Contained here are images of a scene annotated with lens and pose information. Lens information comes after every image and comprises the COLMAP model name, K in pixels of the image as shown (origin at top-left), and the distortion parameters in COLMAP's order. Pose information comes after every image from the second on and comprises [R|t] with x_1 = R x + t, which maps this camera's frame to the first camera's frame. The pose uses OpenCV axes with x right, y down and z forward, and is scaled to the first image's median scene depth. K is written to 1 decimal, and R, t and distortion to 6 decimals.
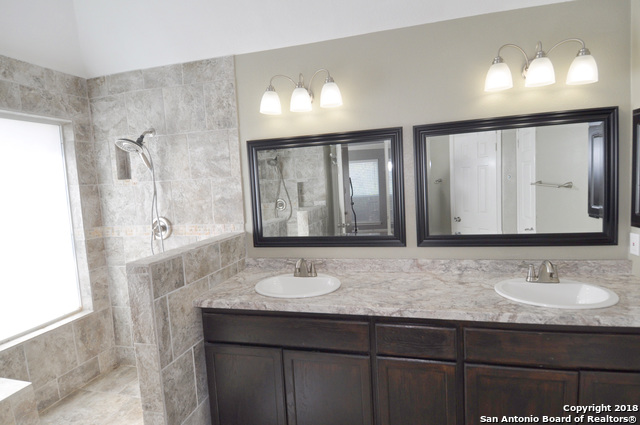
lens RADIAL K [[337.2, 0, 340.7], [0, 337.2, 204.8], [0, 0, 1]] dist [0.022776, -0.027801]
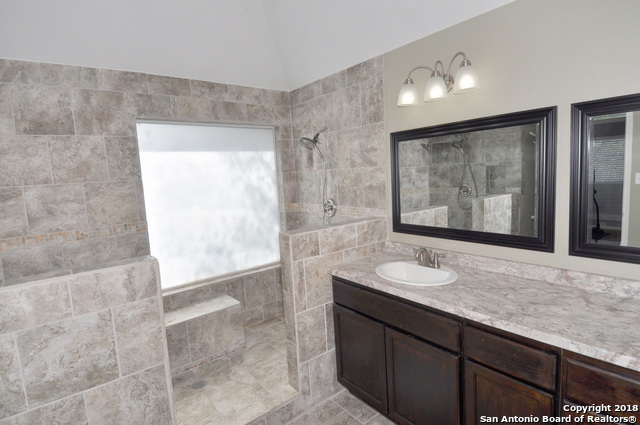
lens RADIAL K [[337.2, 0, 316.0], [0, 337.2, 206.9], [0, 0, 1]] dist [0.022776, -0.027801]
pose [[0.789266, 0.071356, -0.609892, 0.222727], [-0.033795, 0.996768, 0.072886, -0.027195], [0.613121, -0.036915, 0.789126, -0.003667]]
